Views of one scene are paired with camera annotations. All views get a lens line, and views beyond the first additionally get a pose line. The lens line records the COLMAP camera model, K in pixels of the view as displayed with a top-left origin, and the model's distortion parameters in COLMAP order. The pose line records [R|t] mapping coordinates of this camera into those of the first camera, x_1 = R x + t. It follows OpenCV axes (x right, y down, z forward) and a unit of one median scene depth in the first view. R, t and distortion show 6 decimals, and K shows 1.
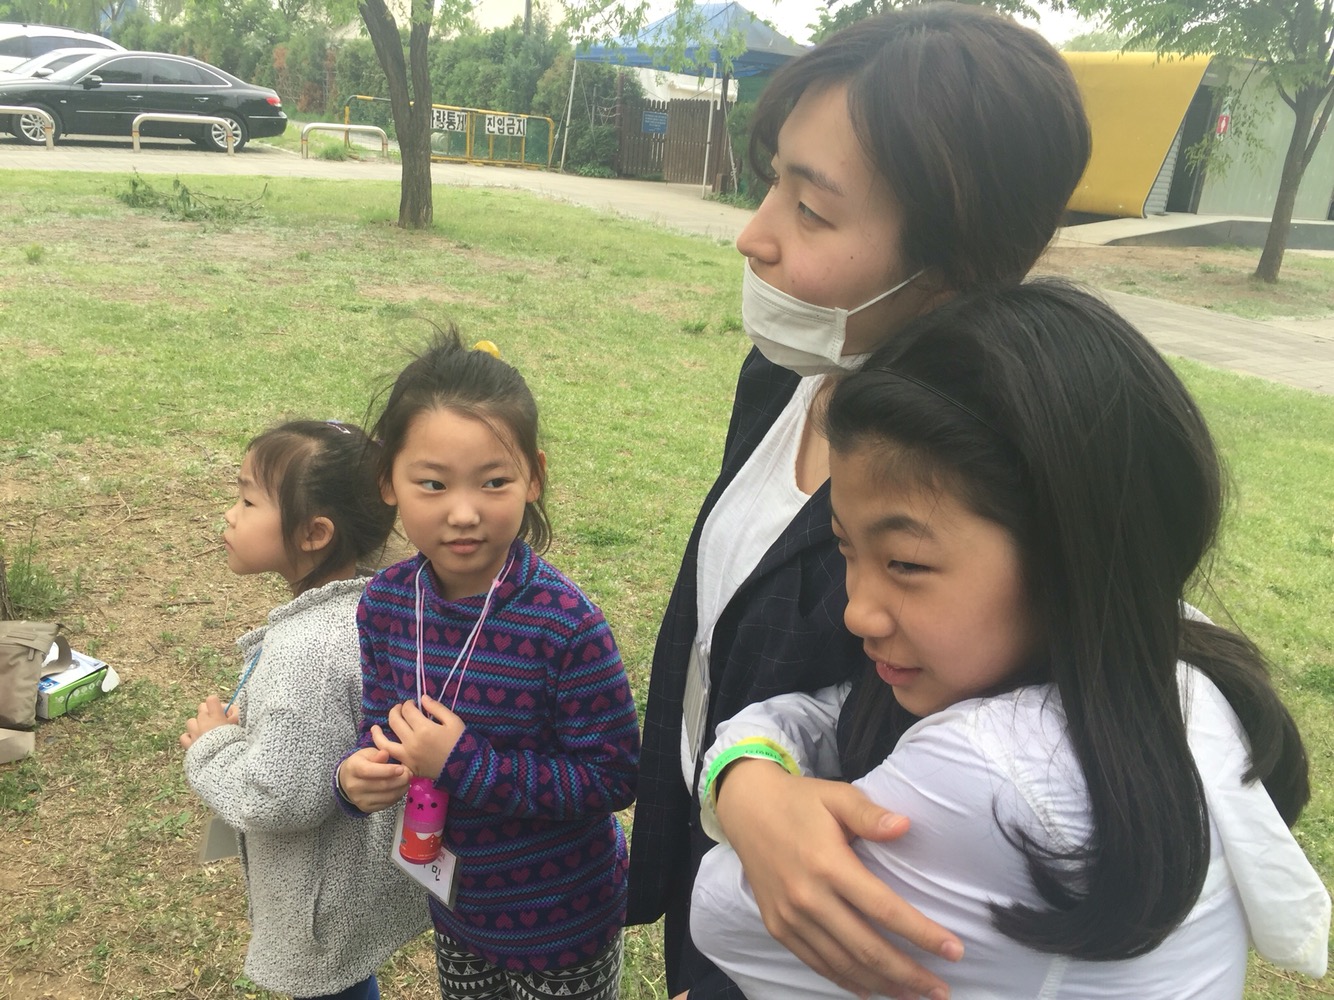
lens RADIAL K [[1157.3, 0, 677.7], [0, 1157.3, 482.9], [0, 0, 1]] dist [0.059851, -0.067246]
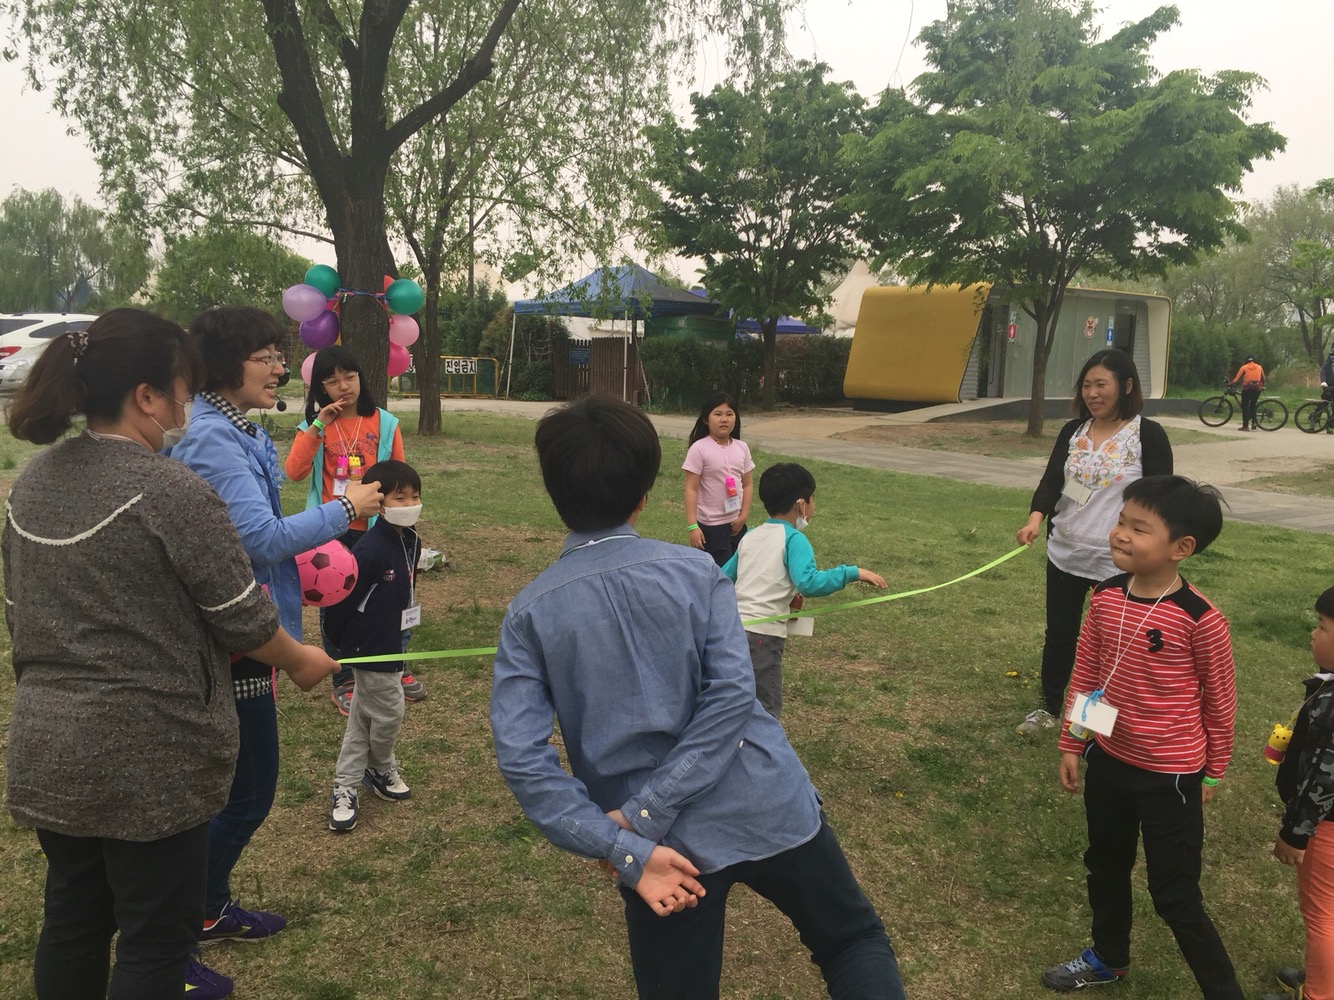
lens RADIAL K [[1157.3, 0, 685.0], [0, 1157.3, 509.3], [0, 0, 1]] dist [0.059851, -0.067246]
pose [[0.994216, -0.074942, 0.076931, -0.018121], [0.086788, 0.982563, -0.164435, 0.079776], [-0.063266, 0.170160, 0.983383, -0.246066]]
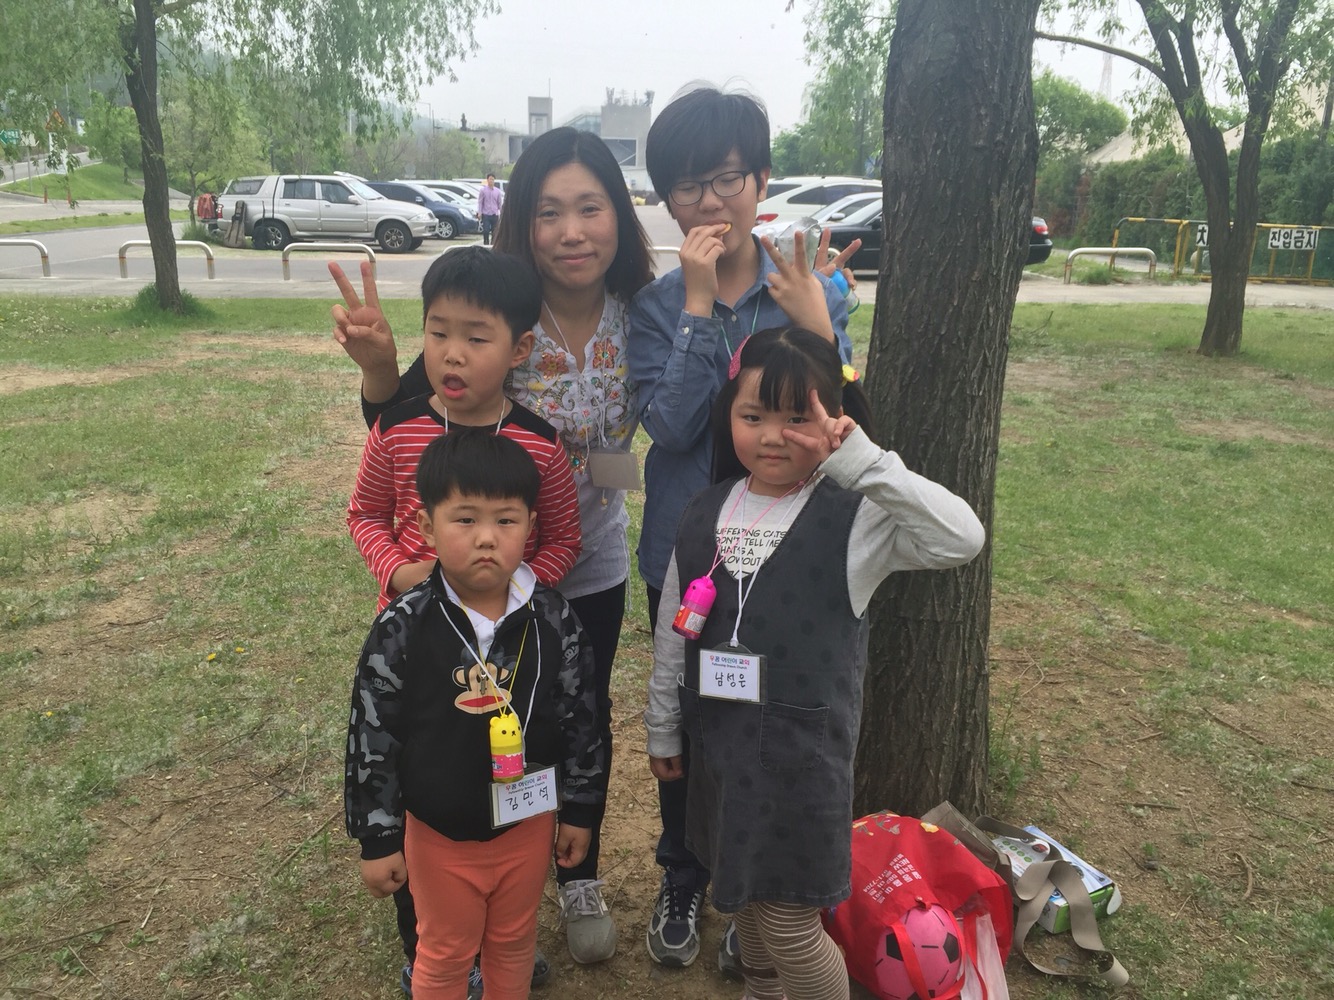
lens RADIAL K [[1157.3, 0, 672.5], [0, 1157.3, 494.0], [0, 0, 1]] dist [0.059851, -0.067246]
pose [[0.834054, 0.069998, -0.547225, -0.044077], [-0.118870, 0.991421, -0.054359, -0.006383], [0.538725, 0.110387, 0.835219, 0.009473]]
